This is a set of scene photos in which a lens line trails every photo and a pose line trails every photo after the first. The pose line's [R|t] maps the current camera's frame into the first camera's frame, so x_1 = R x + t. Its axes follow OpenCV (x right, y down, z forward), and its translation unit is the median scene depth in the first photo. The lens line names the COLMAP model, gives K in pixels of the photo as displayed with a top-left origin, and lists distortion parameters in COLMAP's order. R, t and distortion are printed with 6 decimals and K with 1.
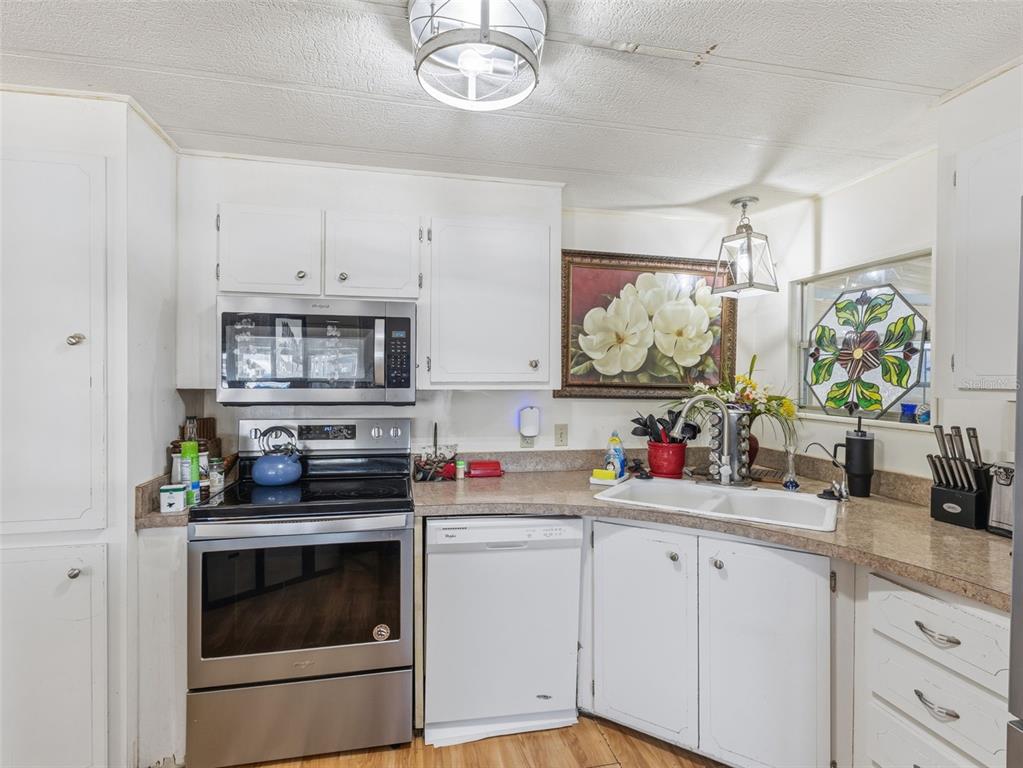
lens RADIAL K [[517.2, 0, 507.1], [0, 517.2, 377.7], [0, 0, 1]] dist [-0.000466, 0.000624]
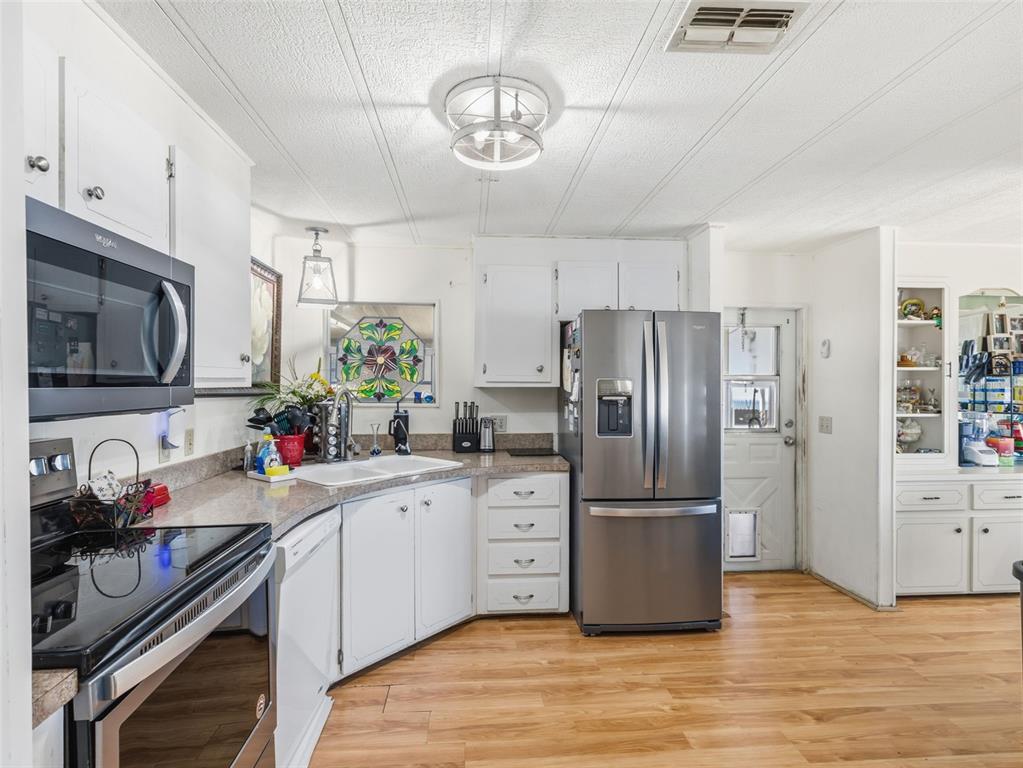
lens RADIAL K [[517.2, 0, 507.1], [0, 517.2, 377.7], [0, 0, 1]] dist [-0.000466, 0.000624]
pose [[0.140425, 0.006171, 0.990072, -0.719857], [-0.003899, 0.999976, -0.005680, 0.010573], [-0.990084, -0.003063, 0.140446, 0.409602]]
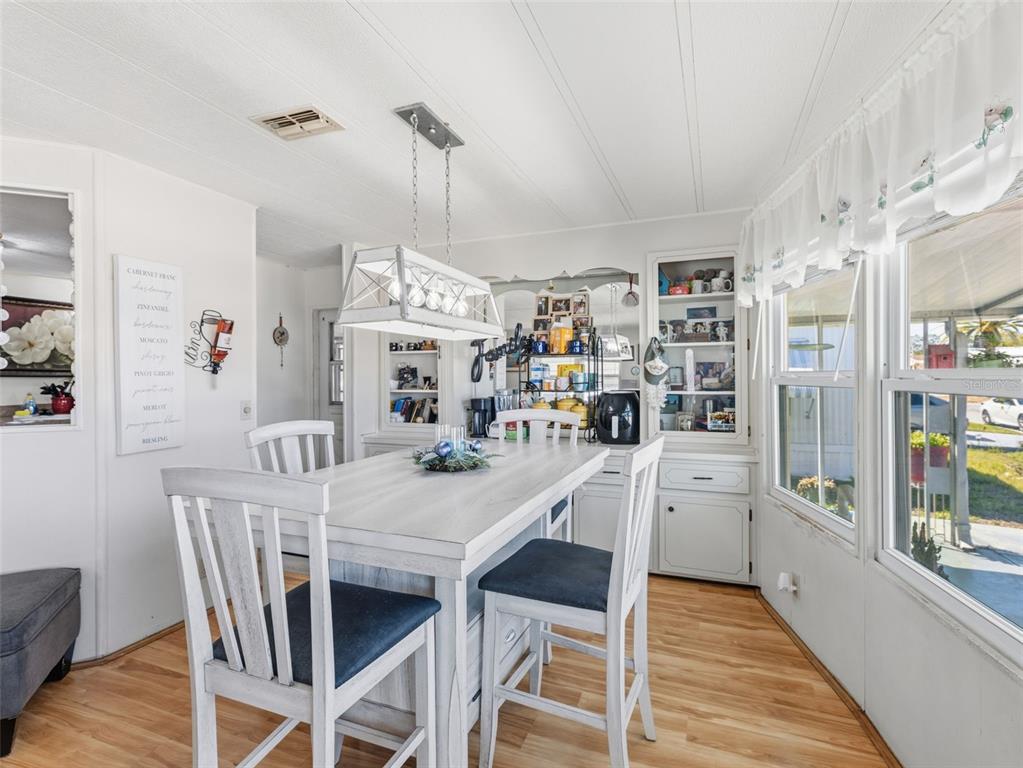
lens RADIAL K [[517.2, 0, 507.1], [0, 517.2, 377.7], [0, 0, 1]] dist [-0.000466, 0.000624]
pose [[0.559468, -0.015699, 0.828704, -0.405551], [0.008383, 0.999877, 0.013282, 0.036411], [-0.828810, -0.000484, 0.559530, -1.611159]]
